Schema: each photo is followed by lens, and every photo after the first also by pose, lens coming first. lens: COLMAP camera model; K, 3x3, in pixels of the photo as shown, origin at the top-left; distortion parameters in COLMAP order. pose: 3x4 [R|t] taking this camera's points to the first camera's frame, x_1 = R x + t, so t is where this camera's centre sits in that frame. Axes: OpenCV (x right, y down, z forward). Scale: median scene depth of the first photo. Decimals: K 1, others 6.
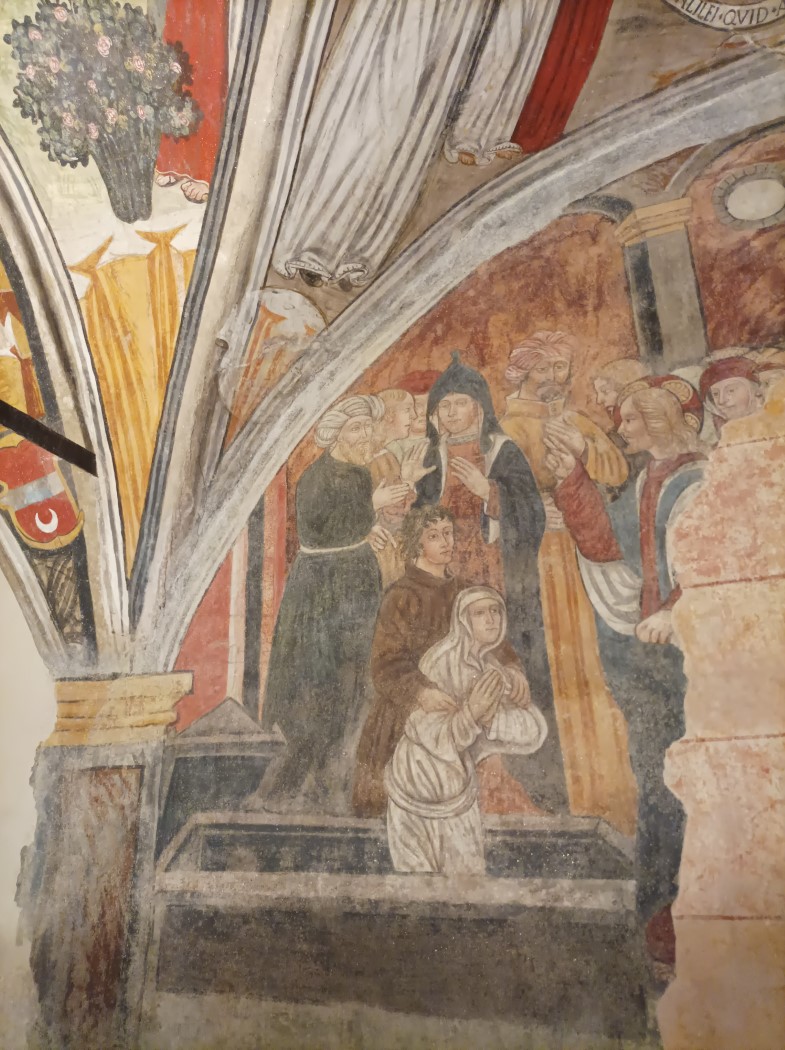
lens RADIAL K [[780.4, 0, 393.2], [0, 780.4, 526.5], [0, 0, 1]] dist [0.026889, -0.012773]
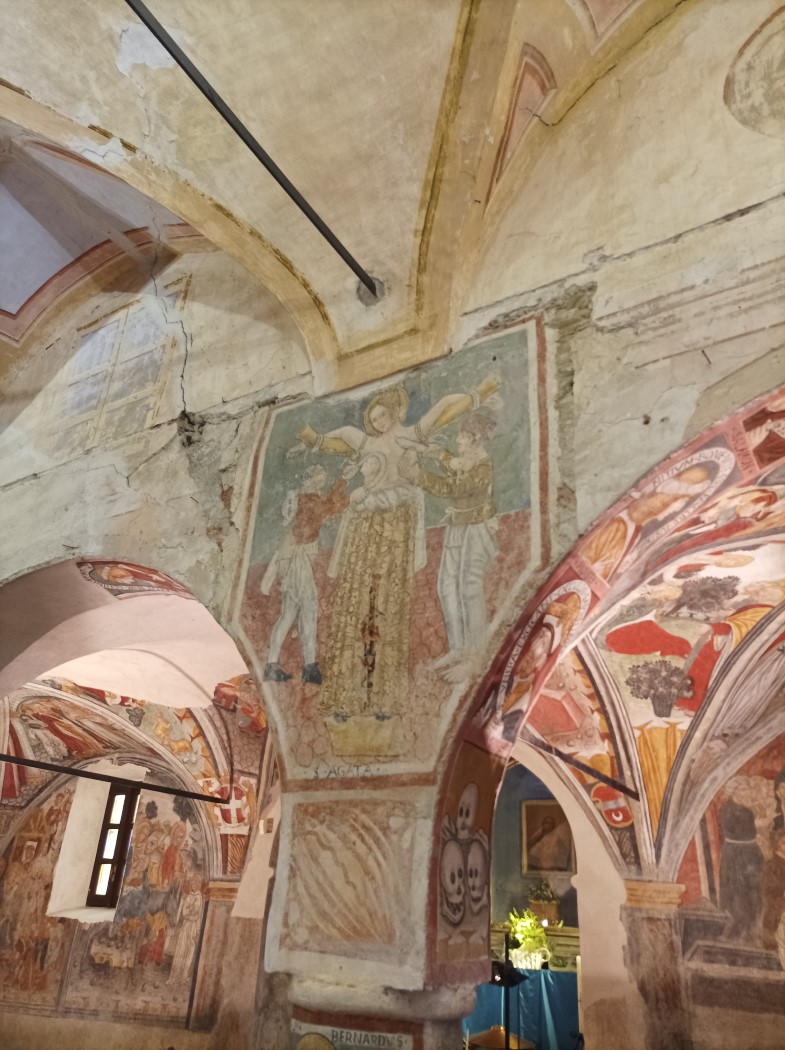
lens RADIAL K [[777.5, 0, 393.1], [0, 777.5, 525.6], [0, 0, 1]] dist [0.025959, -0.004449]
pose [[0.978917, -0.009182, -0.204052, -0.689873], [-0.013483, 0.993905, -0.109410, -0.745445], [0.203813, 0.109854, 0.972827, -2.006301]]
